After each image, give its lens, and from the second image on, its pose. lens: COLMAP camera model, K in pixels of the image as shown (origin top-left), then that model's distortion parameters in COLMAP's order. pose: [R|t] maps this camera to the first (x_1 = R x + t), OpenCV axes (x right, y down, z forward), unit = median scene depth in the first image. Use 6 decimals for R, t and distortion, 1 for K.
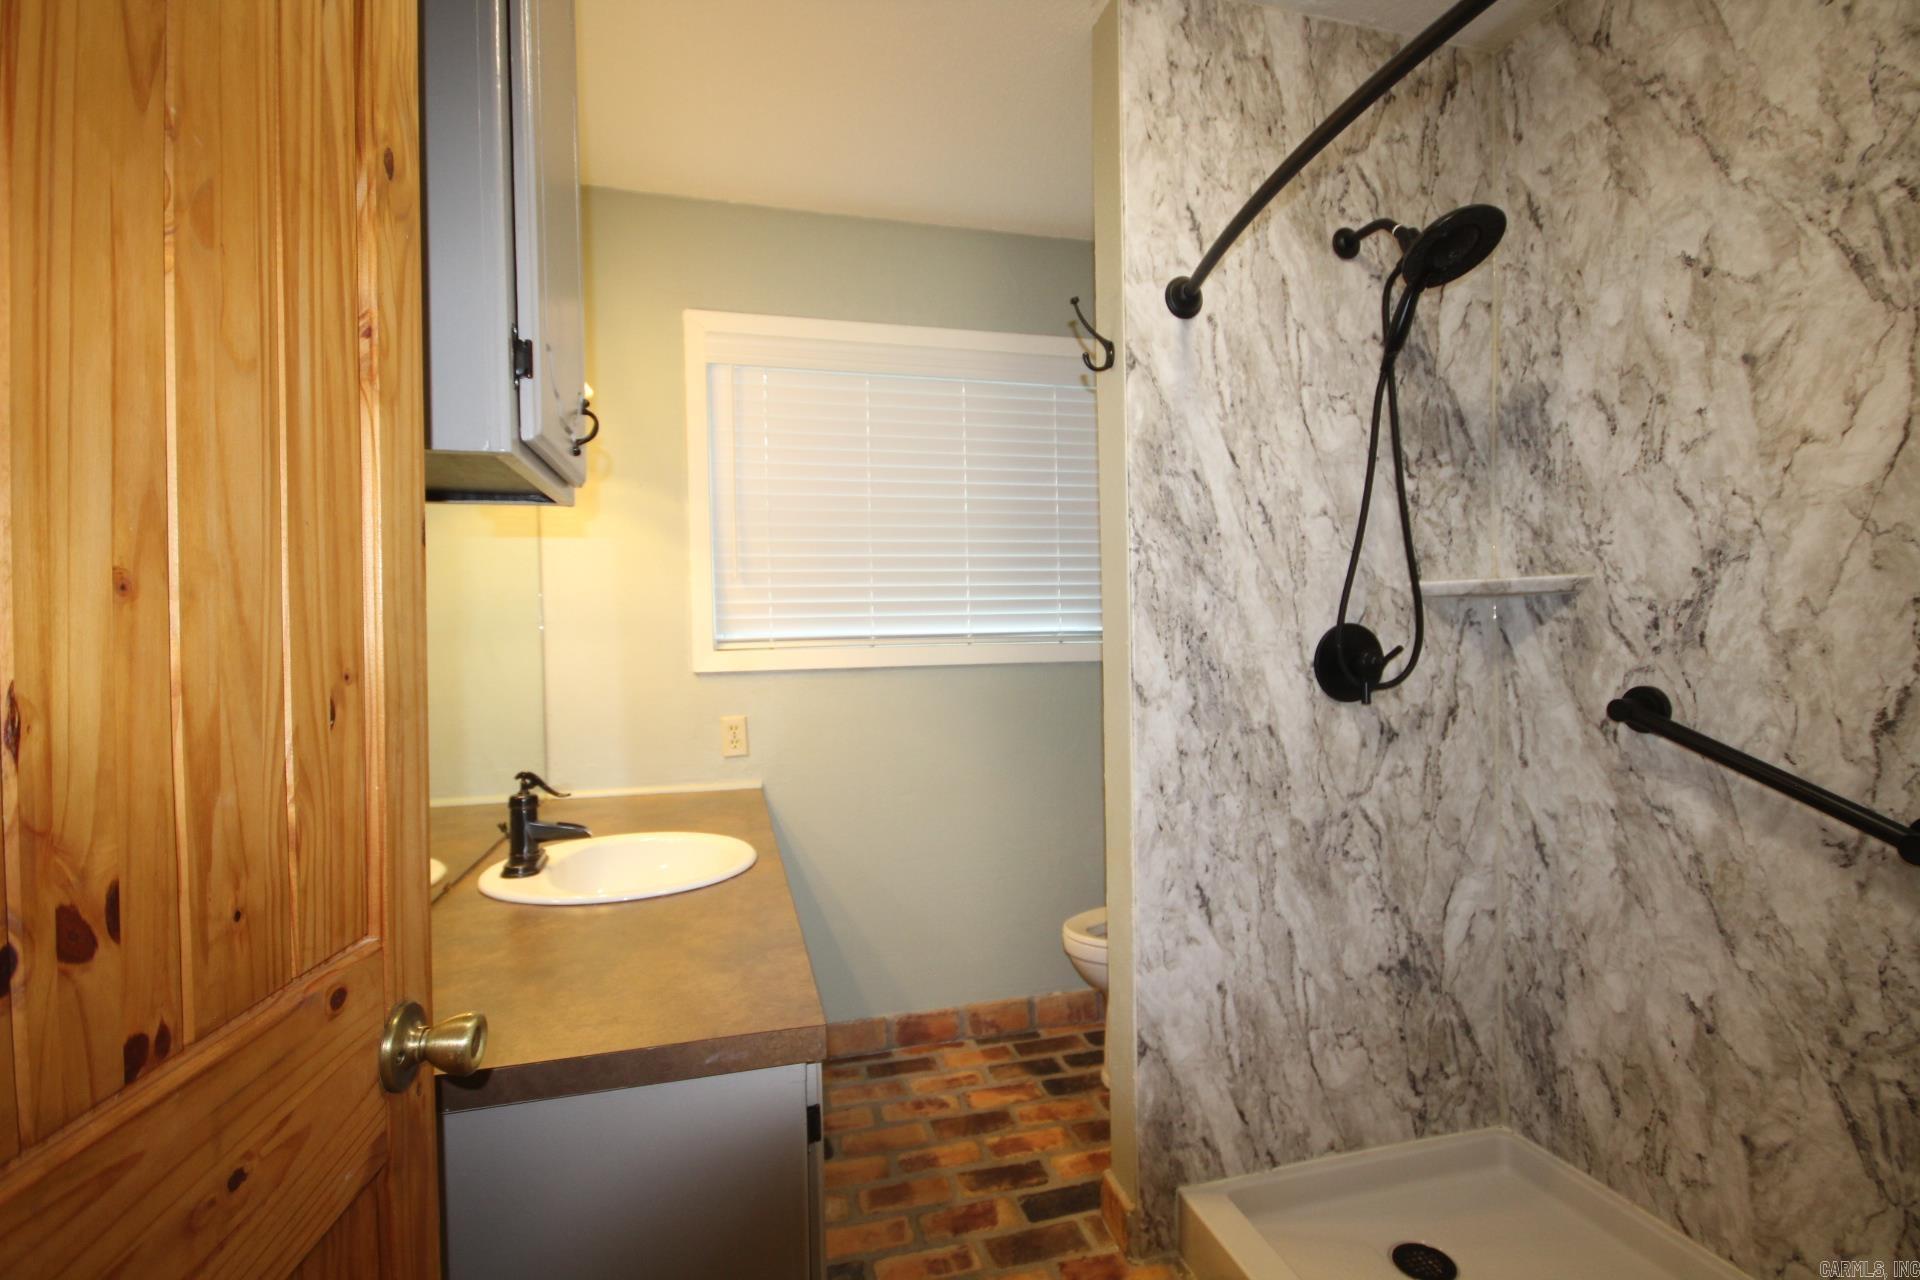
lens RADIAL K [[894.0, 0, 951.6], [0, 894.0, 656.2], [0, 0, 1]] dist [0.009840, -0.009936]
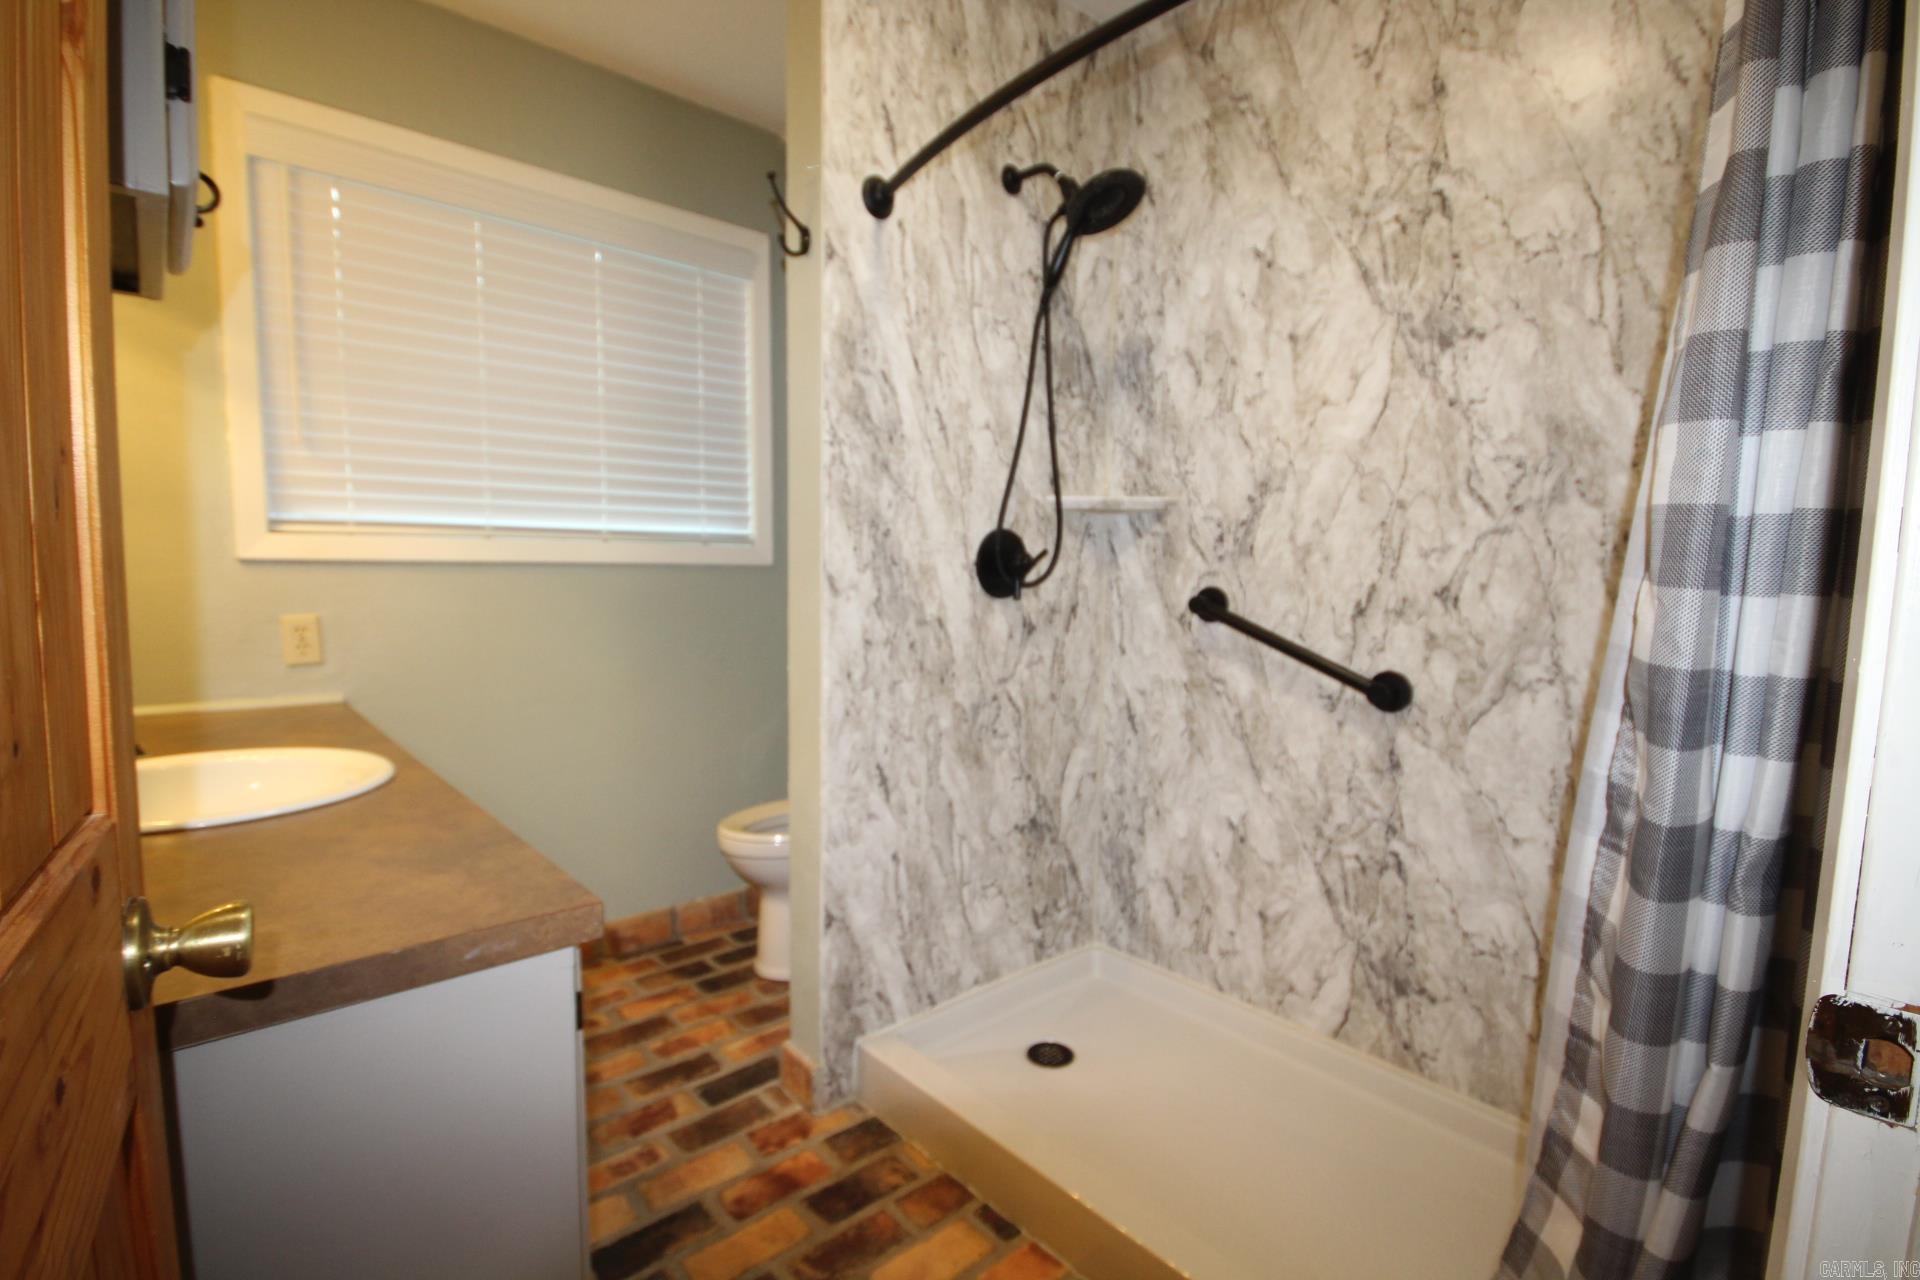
lens RADIAL K [[894.0, 0, 972.1], [0, 894.0, 649.4], [0, 0, 1]] dist [0.009840, -0.009936]
pose [[0.889289, -0.009884, 0.457239, -0.116367], [-0.026176, 0.997028, 0.072463, 0.036627], [-0.456596, -0.076409, 0.886387, 0.006464]]
